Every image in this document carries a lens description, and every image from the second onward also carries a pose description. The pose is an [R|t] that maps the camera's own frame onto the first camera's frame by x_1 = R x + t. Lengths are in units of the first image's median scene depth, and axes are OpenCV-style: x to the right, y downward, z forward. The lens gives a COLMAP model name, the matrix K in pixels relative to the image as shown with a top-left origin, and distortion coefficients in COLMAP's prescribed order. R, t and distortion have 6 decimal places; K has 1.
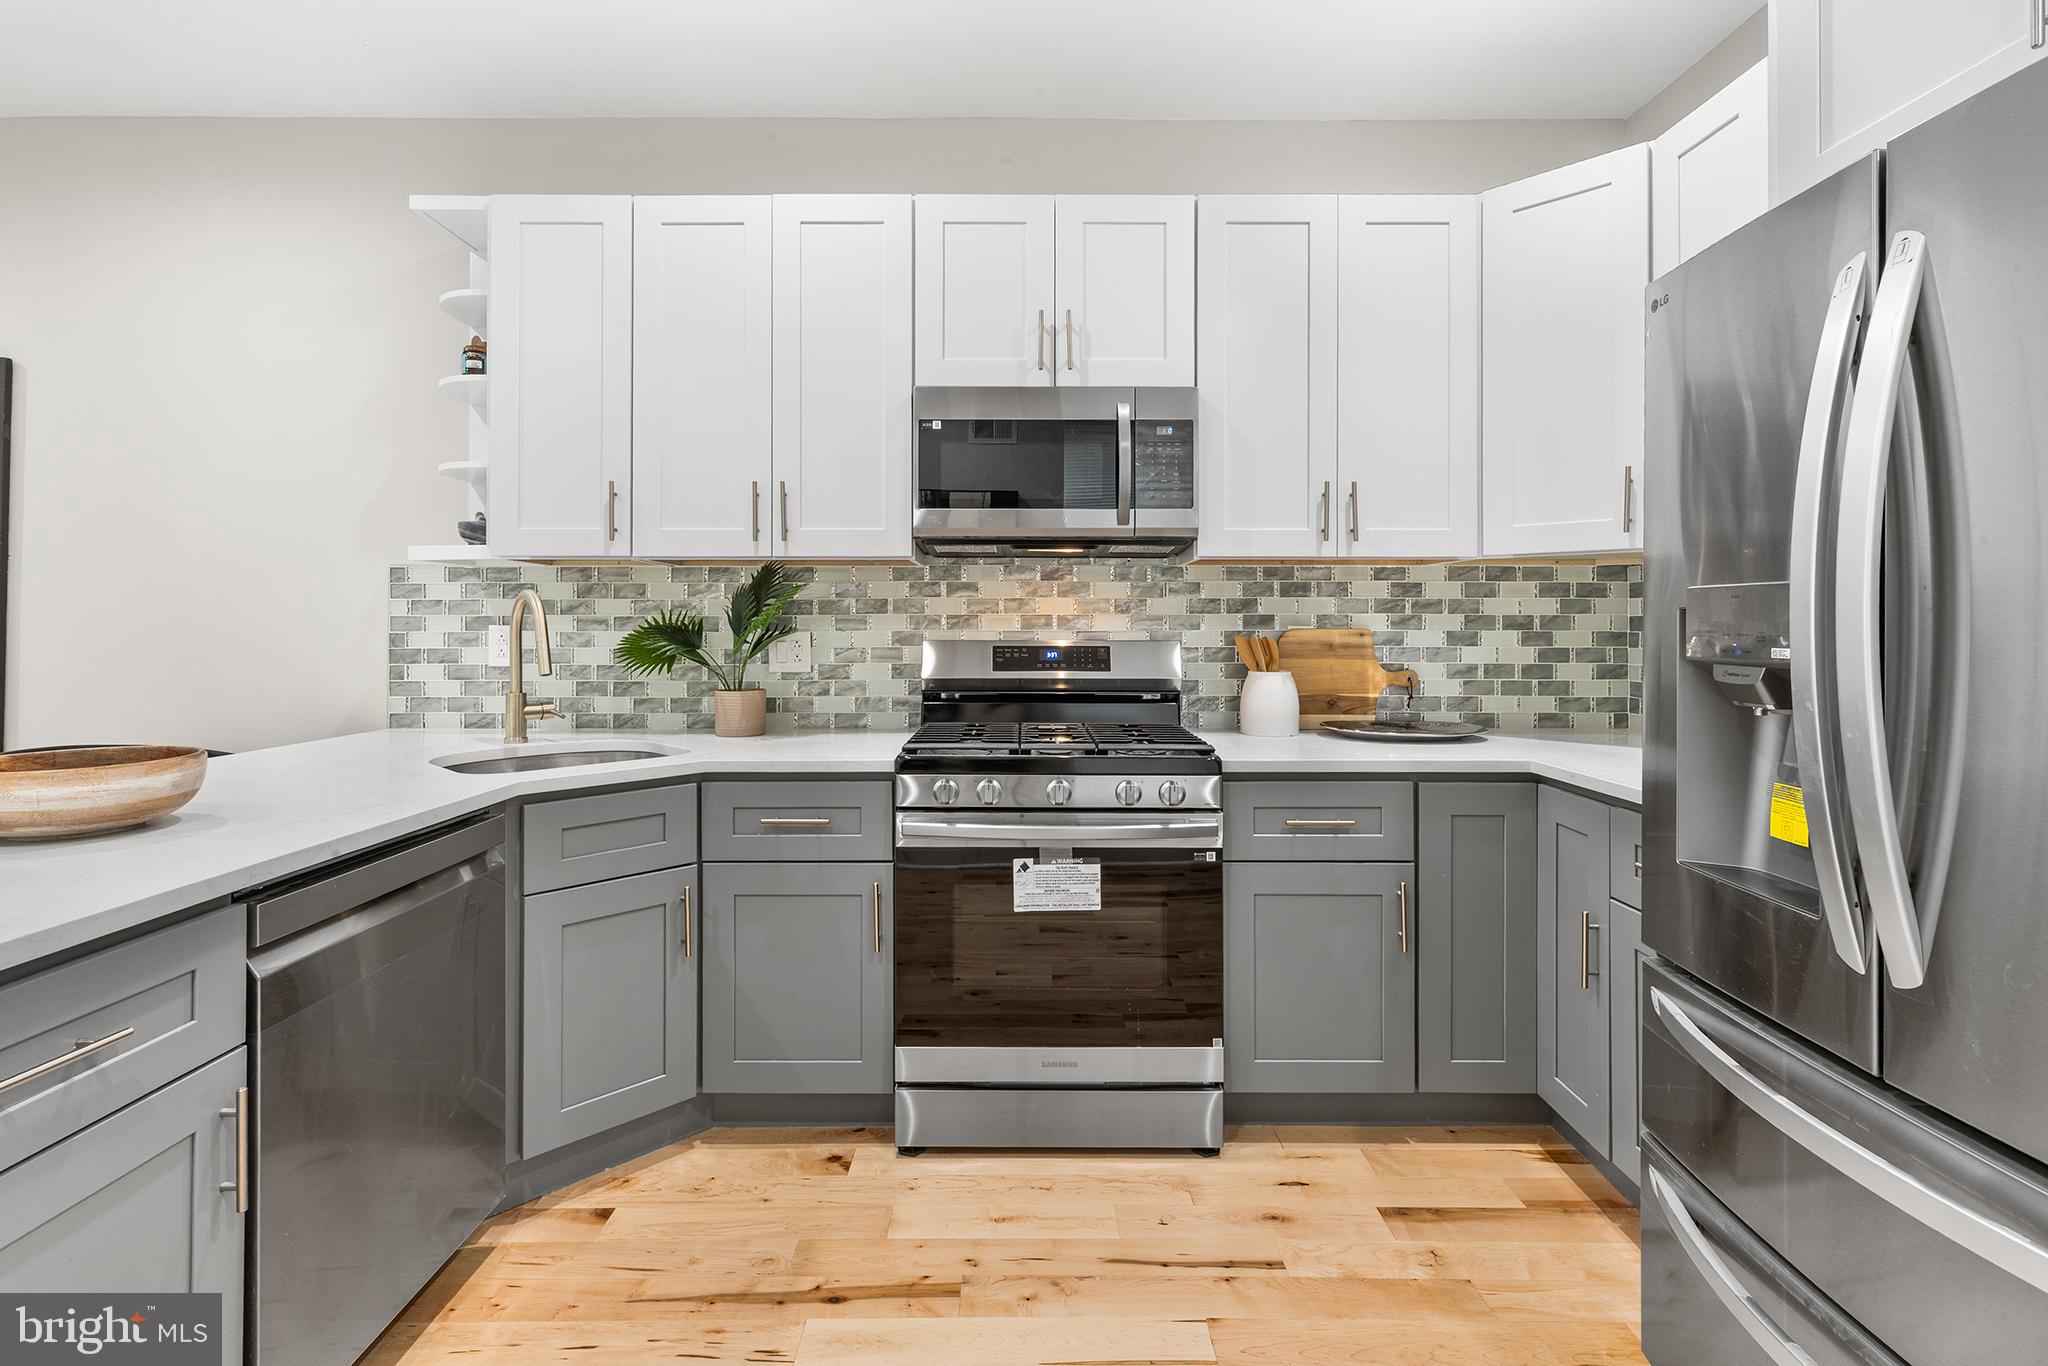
lens RADIAL K [[918.0, 0, 1027.1], [0, 918.0, 603.0], [0, 0, 1]] dist [-0.012292, -0.000018]
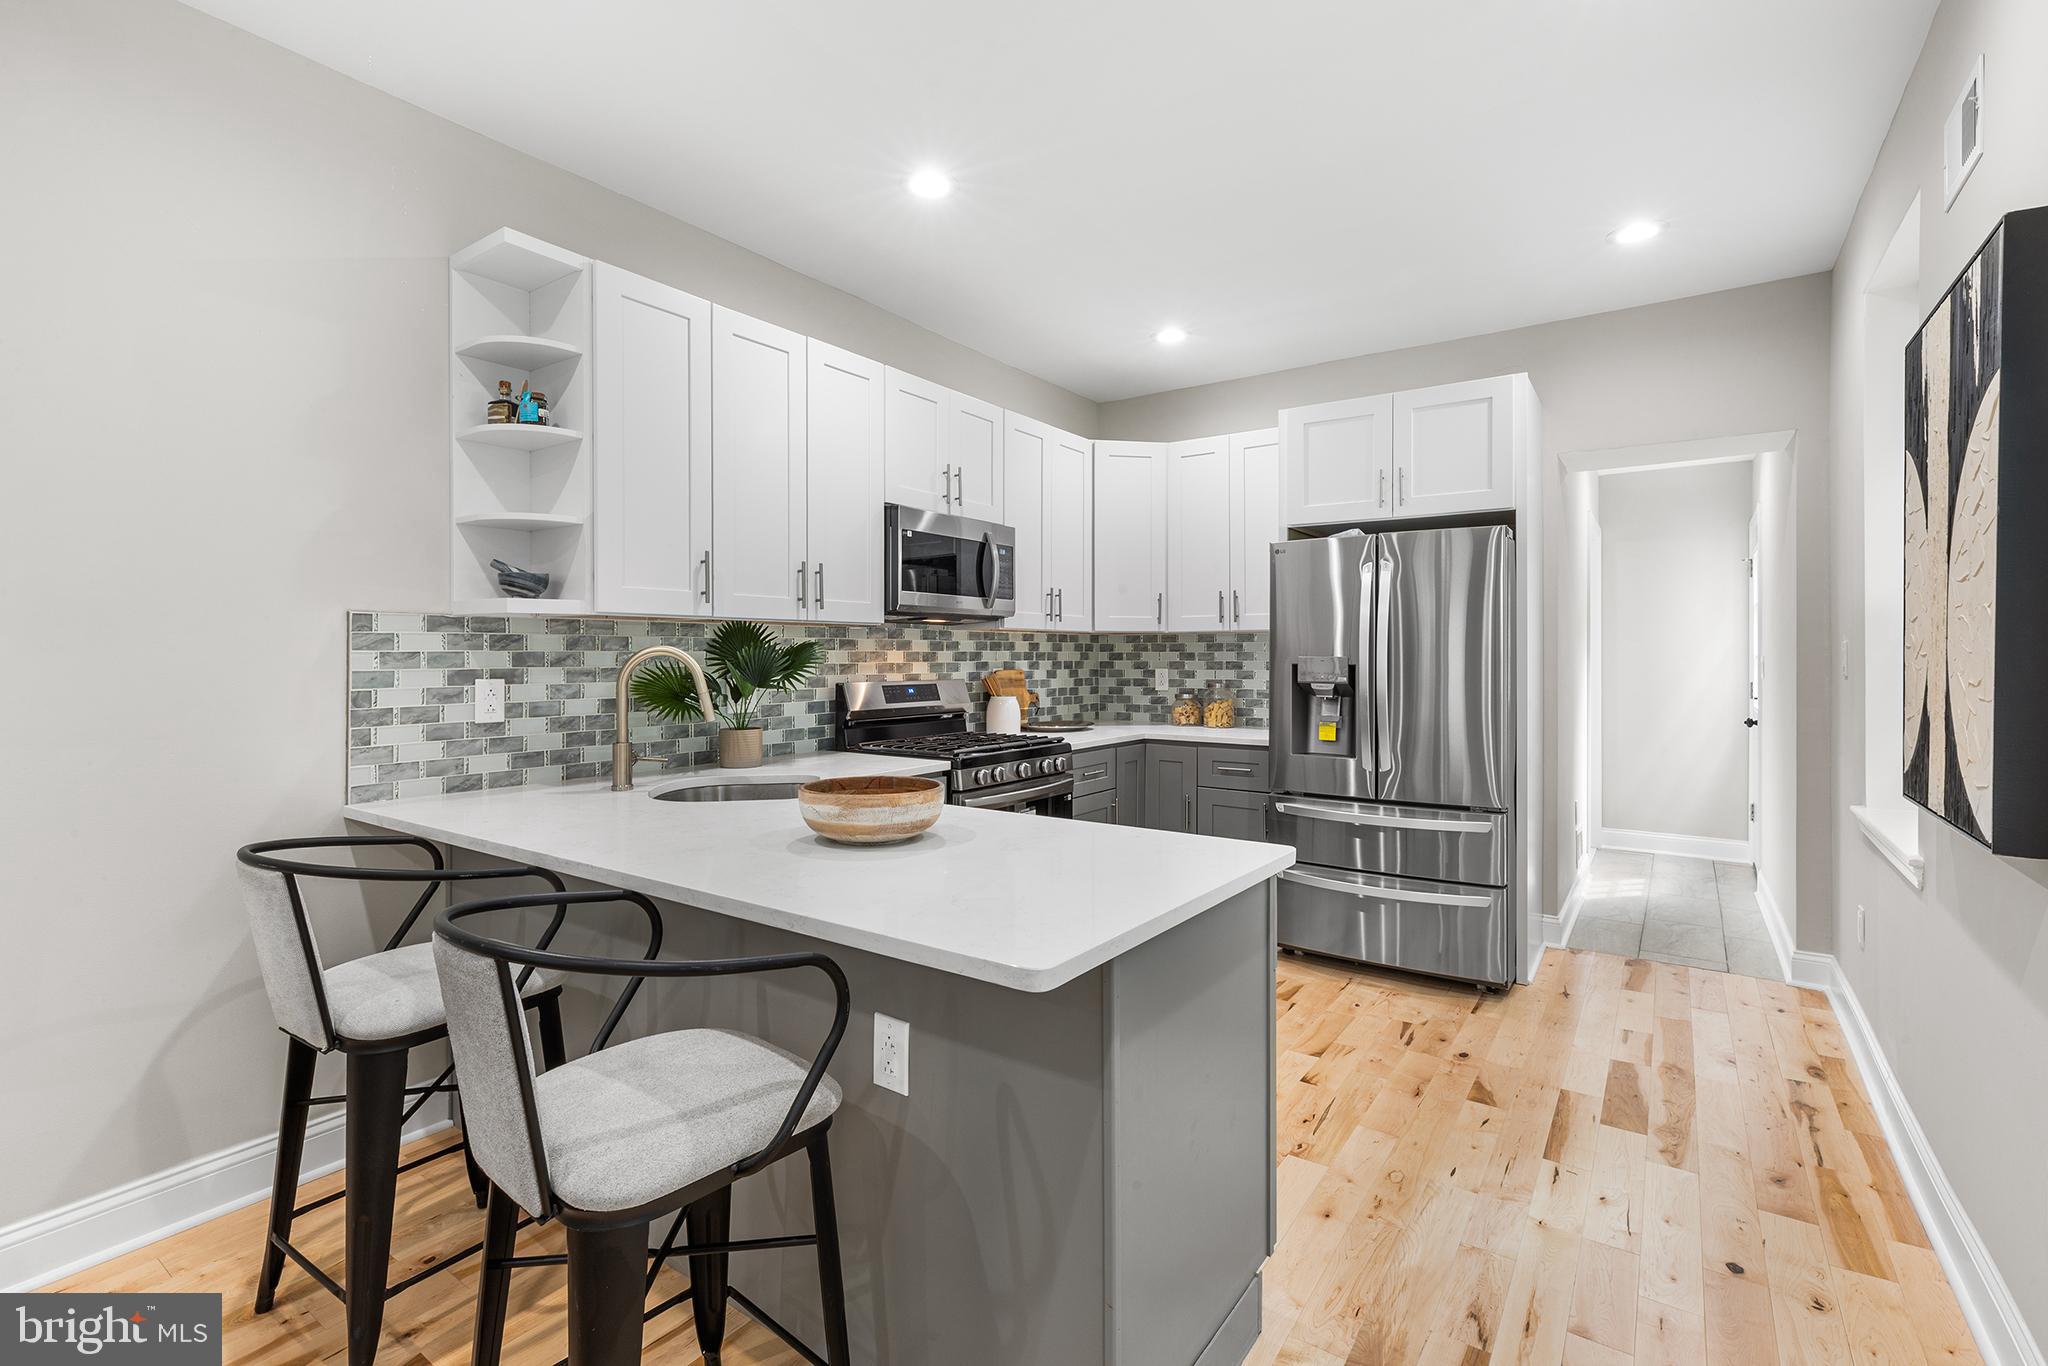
lens RADIAL K [[918.0, 0, 1035.2], [0, 918.0, 671.0], [0, 0, 1]] dist [-0.012292, -0.000018]
pose [[0.568567, -0.015440, 0.822492, -1.027368], [0.001969, 0.999847, 0.017409, 0.000889], [-0.822635, -0.008279, 0.568510, 0.000775]]
